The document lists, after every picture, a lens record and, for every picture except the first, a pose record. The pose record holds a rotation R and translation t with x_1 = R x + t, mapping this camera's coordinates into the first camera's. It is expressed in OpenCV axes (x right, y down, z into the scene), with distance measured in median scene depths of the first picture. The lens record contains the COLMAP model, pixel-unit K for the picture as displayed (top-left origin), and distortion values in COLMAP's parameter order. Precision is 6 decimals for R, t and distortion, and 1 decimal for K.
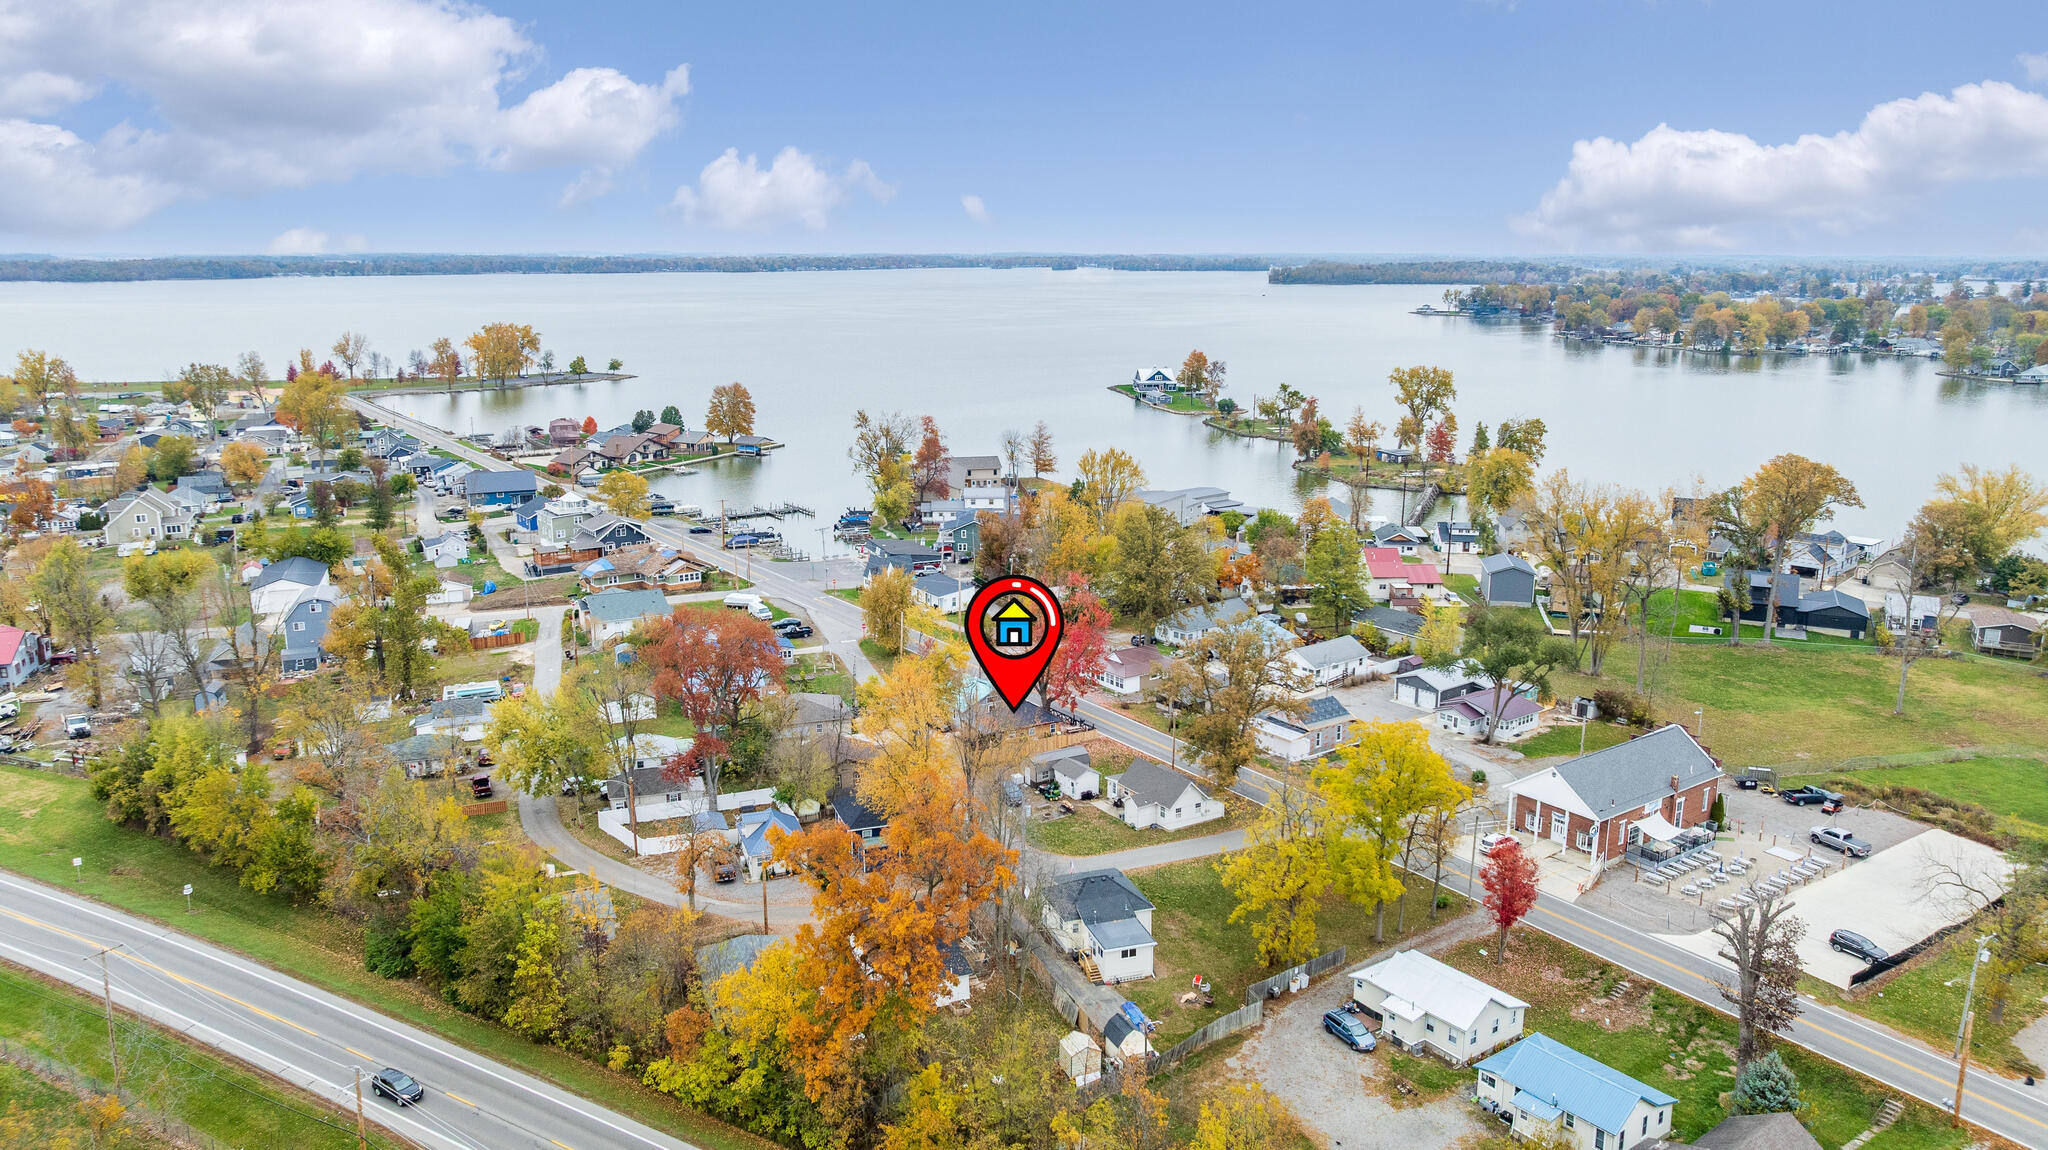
lens RADIAL K [[1492.6, 0, 1024.0], [0, 1492.6, 575.0], [0, 0, 1]] dist [-0.010742, -0.001469]
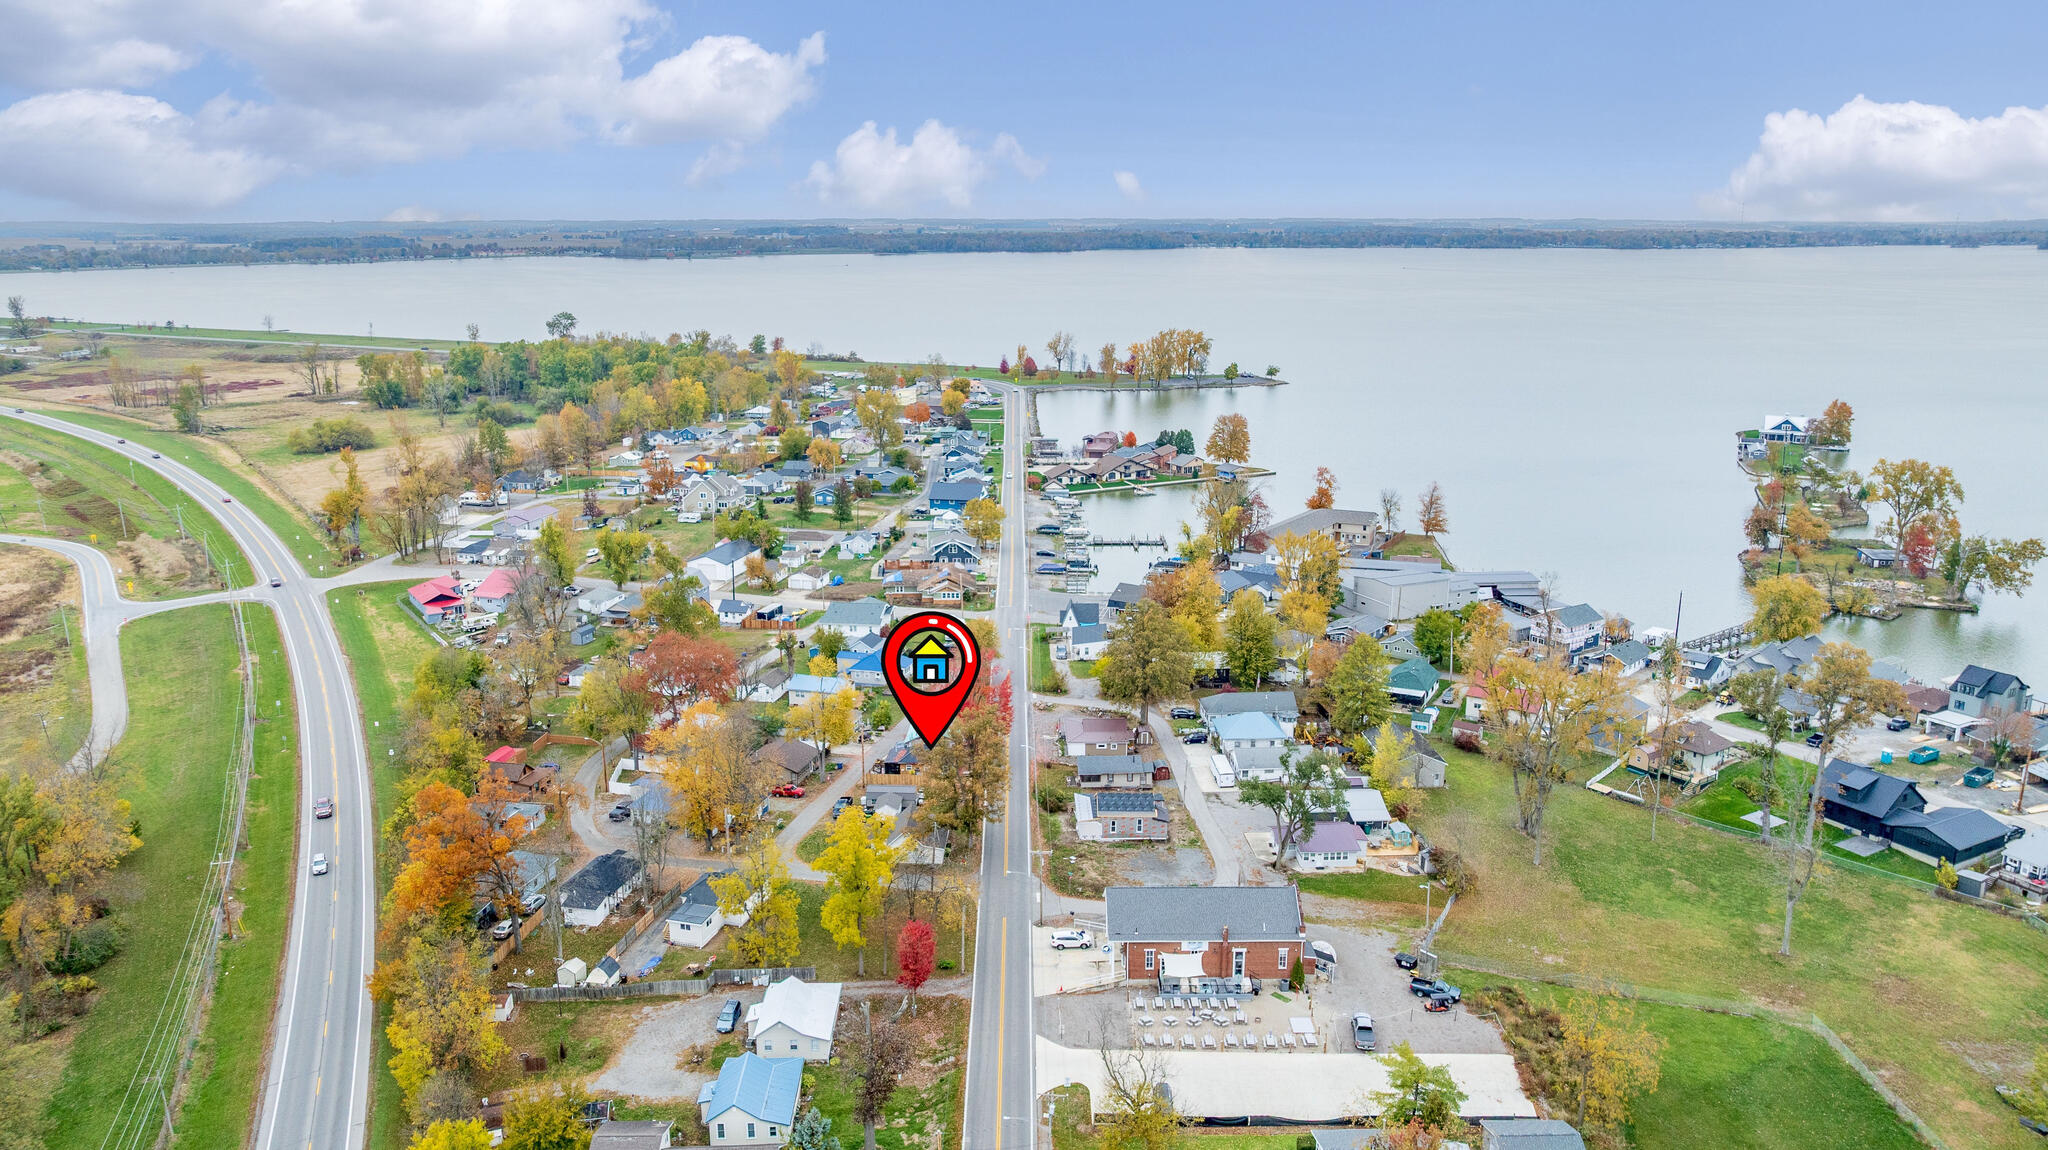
lens RADIAL K [[1492.6, 0, 1024.0], [0, 1492.6, 575.0], [0, 0, 1]] dist [-0.010742, -0.001469]
pose [[0.816332, 0.137153, -0.561062, 0.270070], [-0.122028, 0.990425, 0.064564, -0.053207], [0.564545, 0.015759, 0.825252, -0.001535]]
